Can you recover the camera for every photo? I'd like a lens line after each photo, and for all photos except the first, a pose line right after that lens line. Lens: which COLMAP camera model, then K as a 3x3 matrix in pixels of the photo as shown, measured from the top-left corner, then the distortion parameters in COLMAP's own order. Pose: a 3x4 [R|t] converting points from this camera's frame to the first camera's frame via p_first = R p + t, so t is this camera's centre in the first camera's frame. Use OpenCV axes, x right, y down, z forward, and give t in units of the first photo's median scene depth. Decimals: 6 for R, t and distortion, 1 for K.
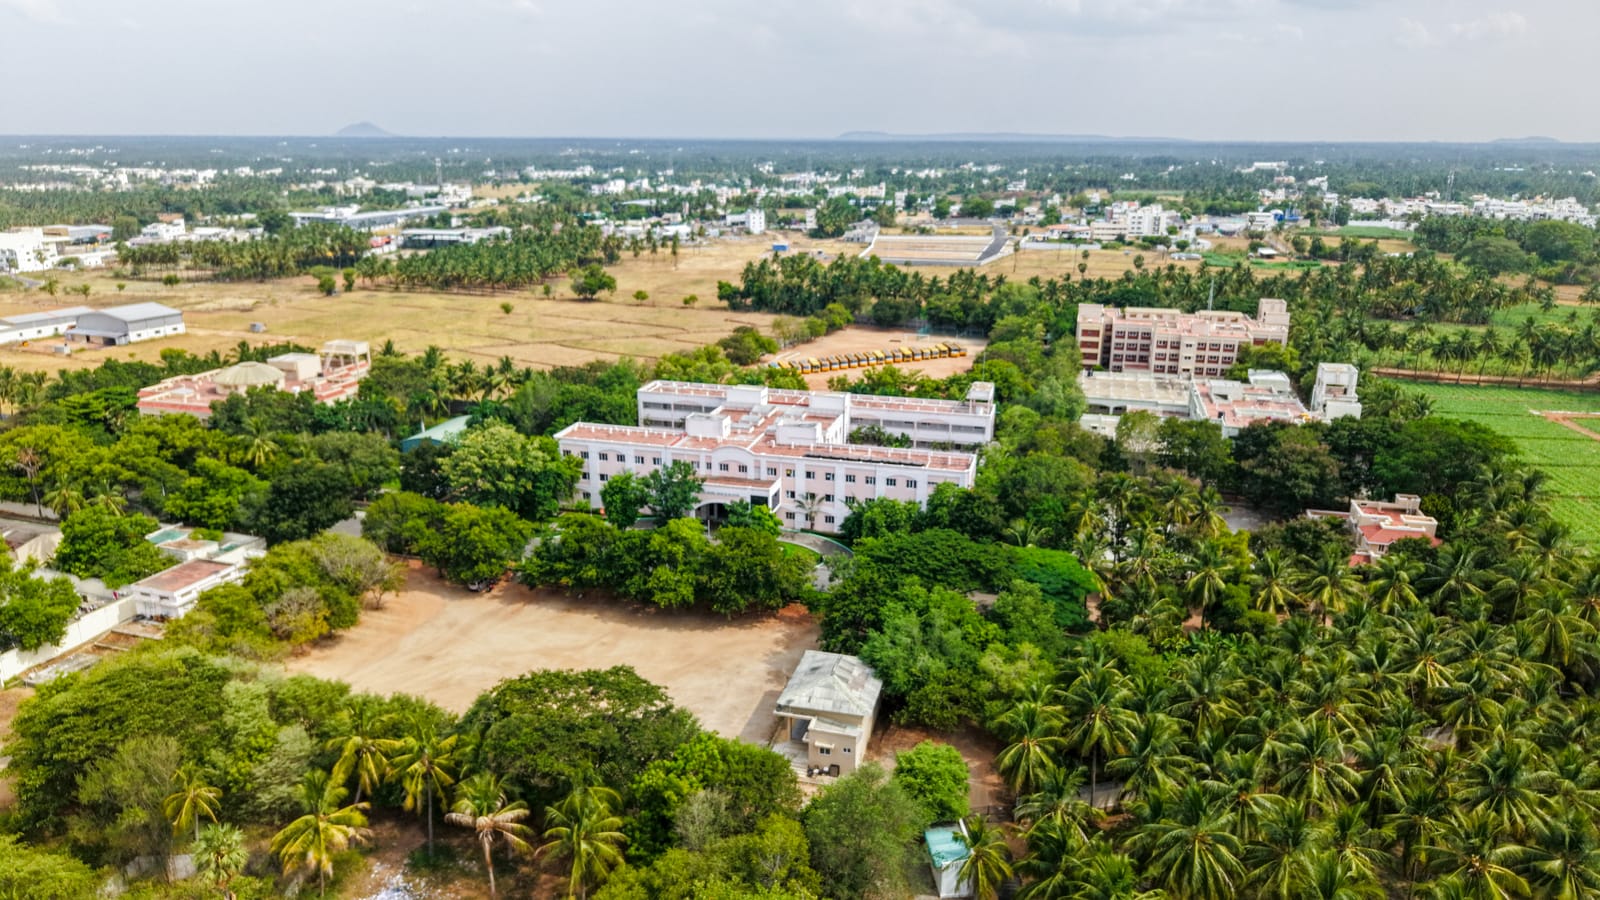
lens RADIAL K [[1041.2, 0, 800.0], [0, 1041.2, 450.0], [0, 0, 1]] dist [-0.000568, -0.000691]
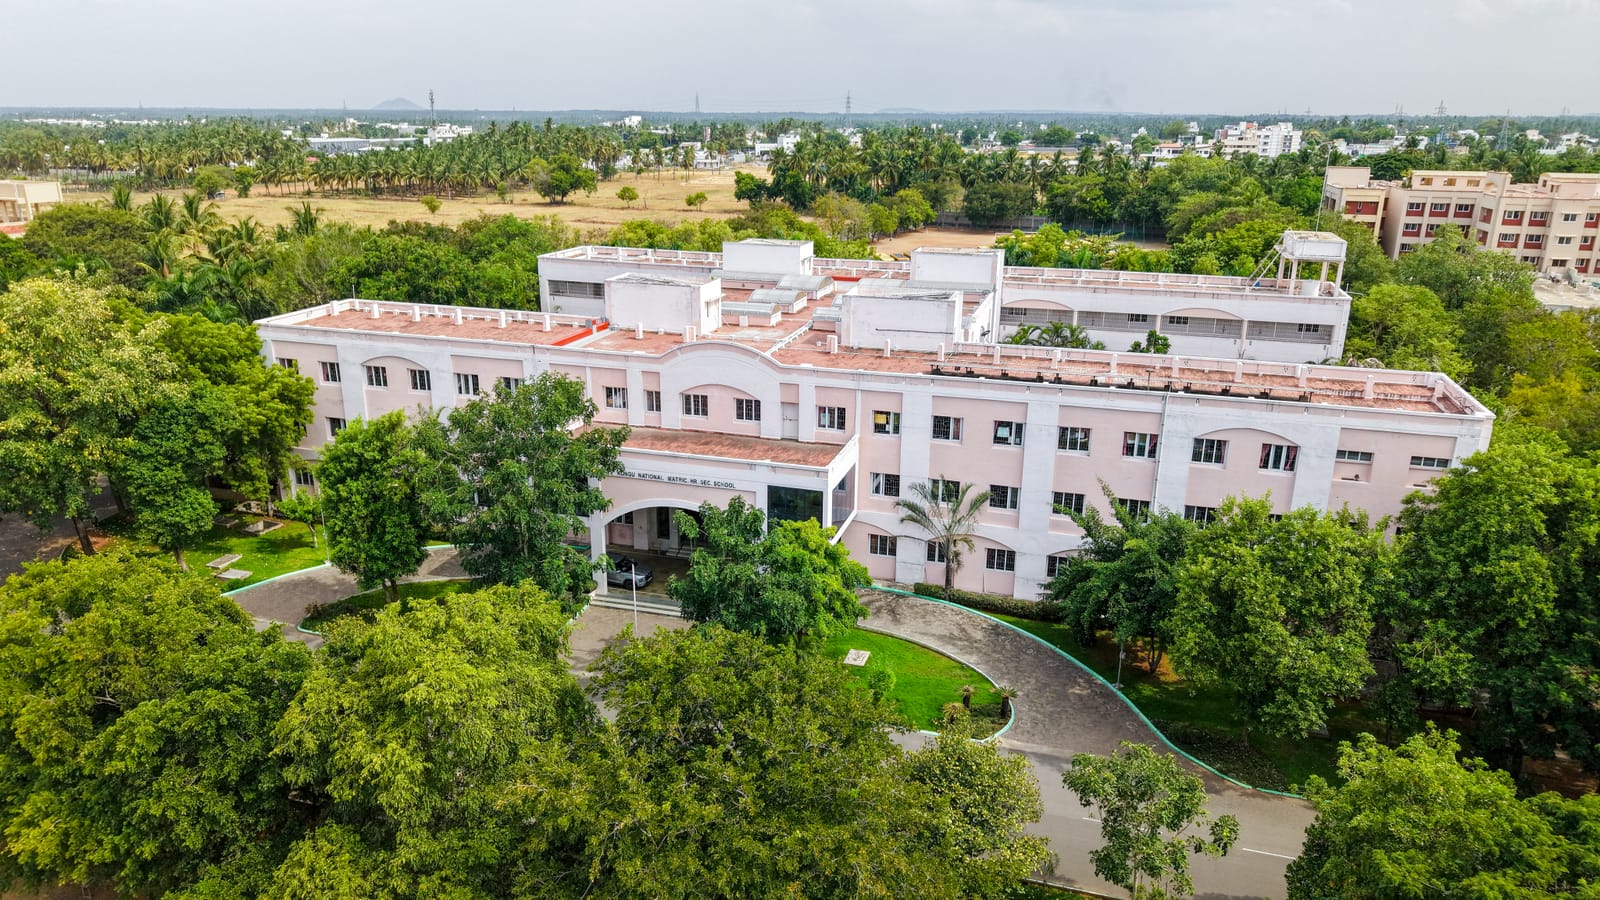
lens RADIAL K [[1041.2, 0, 800.0], [0, 1041.2, 450.0], [0, 0, 1]] dist [-0.000568, -0.000691]
pose [[0.999490, 0.011184, -0.029915, -0.027296], [-0.010580, 0.999739, 0.020245, 0.024772], [0.030133, -0.019918, 0.999347, 0.659139]]
